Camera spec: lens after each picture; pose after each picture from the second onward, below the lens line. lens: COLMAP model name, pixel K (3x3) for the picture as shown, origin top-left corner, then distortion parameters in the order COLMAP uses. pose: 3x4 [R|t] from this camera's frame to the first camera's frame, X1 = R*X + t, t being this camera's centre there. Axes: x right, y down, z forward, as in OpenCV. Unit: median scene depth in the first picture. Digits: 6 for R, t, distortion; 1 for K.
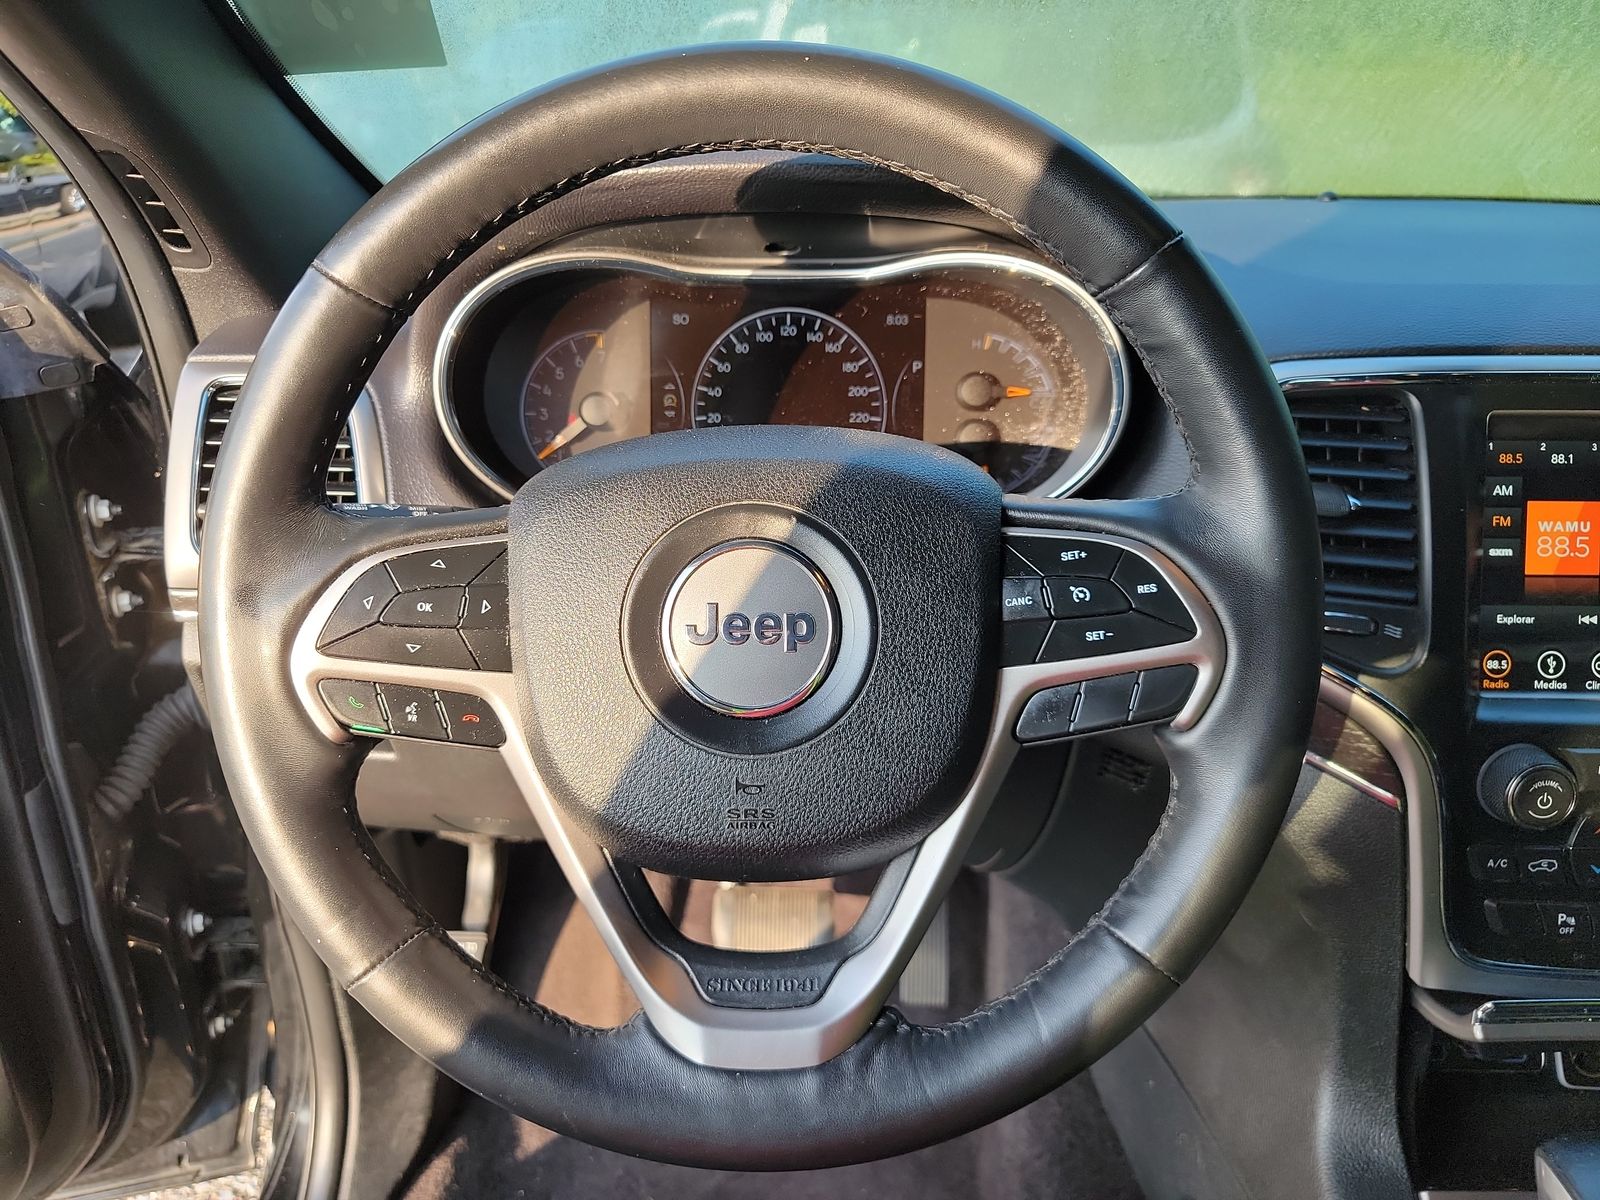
lens RADIAL K [[1128.8, 0, 795.9], [0, 1128.8, 598.4], [0, 0, 1]] dist [0.026591, -0.030542]
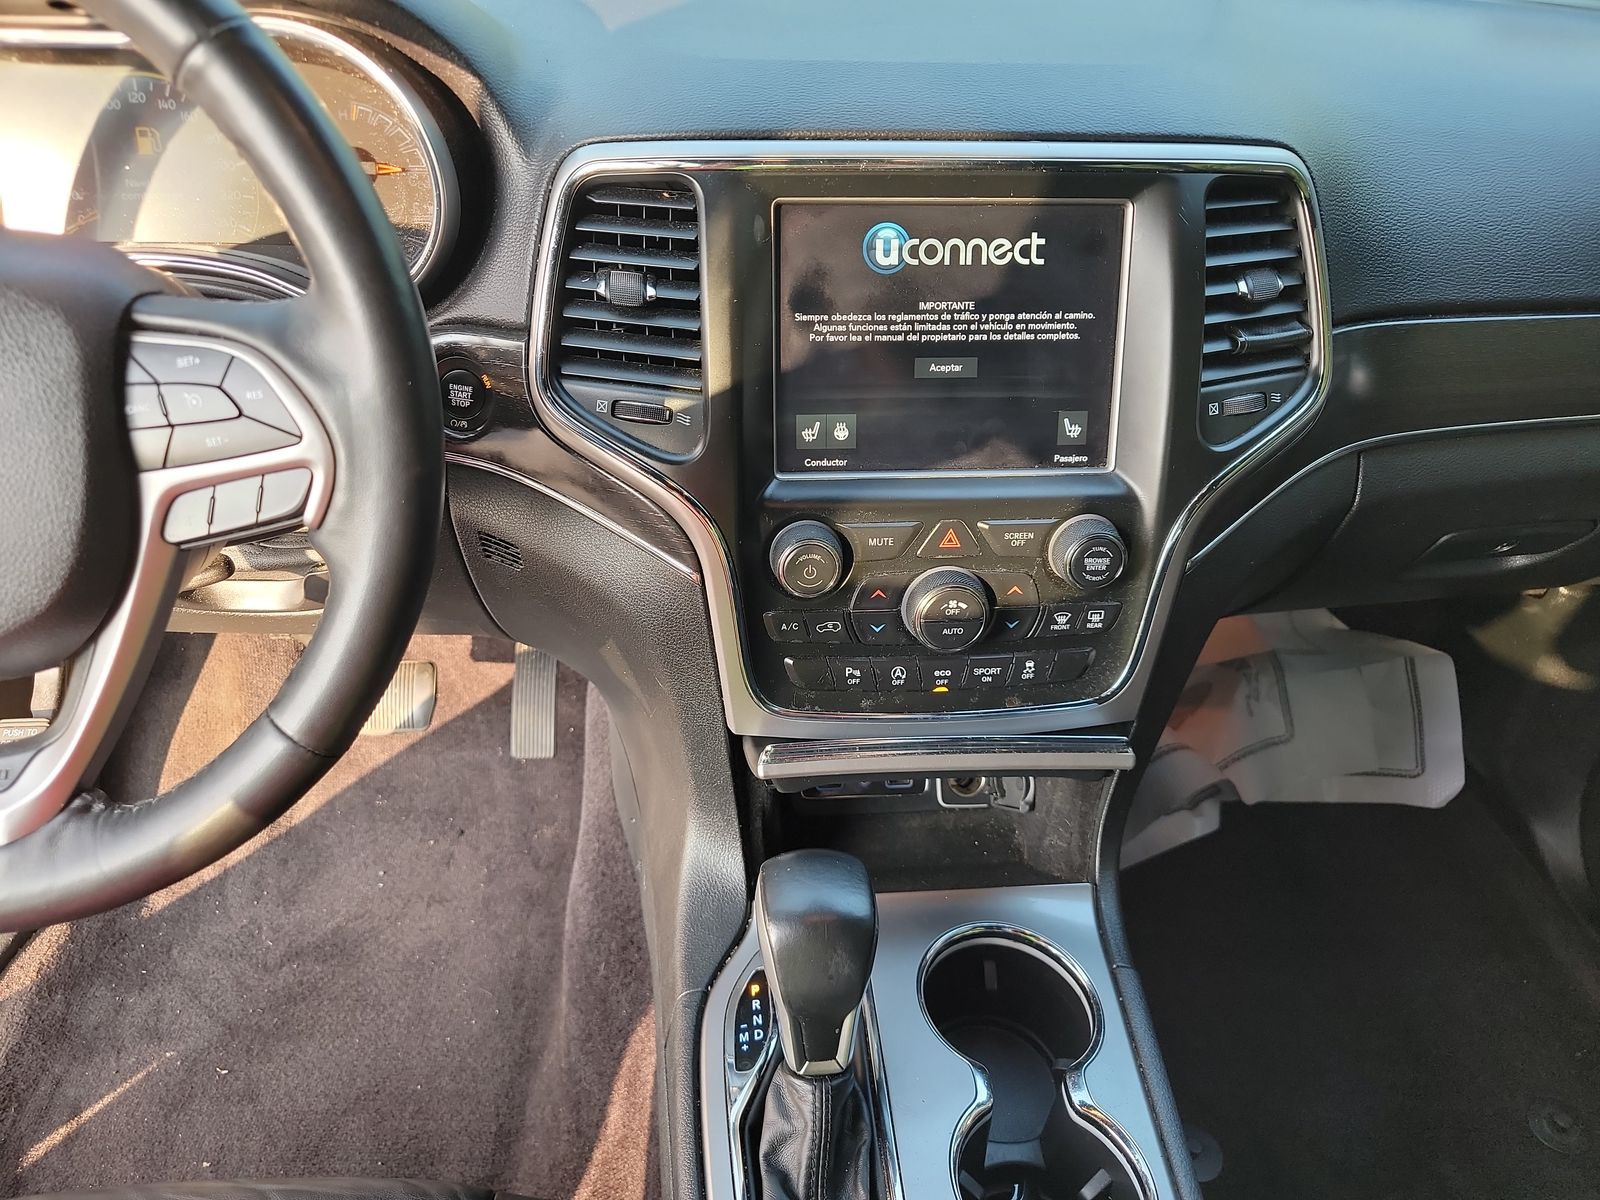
lens RADIAL K [[1128.8, 0, 800.1], [0, 1128.8, 592.0], [0, 0, 1]] dist [0.026591, -0.030542]
pose [[0.993023, -0.036015, 0.112285, 0.418885], [0.011760, 0.977719, 0.209590, -0.026959], [-0.117331, -0.206808, 0.971321, -0.060675]]
